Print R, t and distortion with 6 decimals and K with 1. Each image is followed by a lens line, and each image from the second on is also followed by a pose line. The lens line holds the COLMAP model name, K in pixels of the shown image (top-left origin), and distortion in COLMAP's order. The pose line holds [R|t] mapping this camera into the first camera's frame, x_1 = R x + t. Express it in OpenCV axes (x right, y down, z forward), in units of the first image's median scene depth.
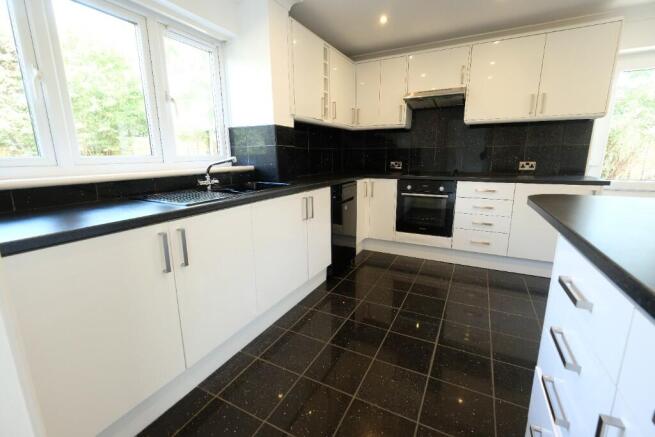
lens RADIAL K [[288.8, 0, 326.2], [0, 288.8, 216.4], [0, 0, 1]] dist [0.002336, 0.000990]
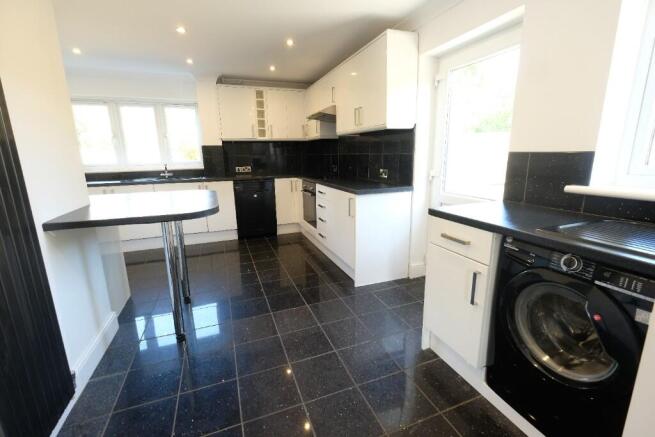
lens RADIAL K [[288.8, 0, 328.4], [0, 288.8, 219.6], [0, 0, 1]] dist [0.002336, 0.000990]
pose [[0.775999, 0.134862, -0.616148, 1.426934], [-0.133989, 0.989824, 0.047902, -0.044497], [0.616338, 0.045385, 0.786172, 0.091251]]
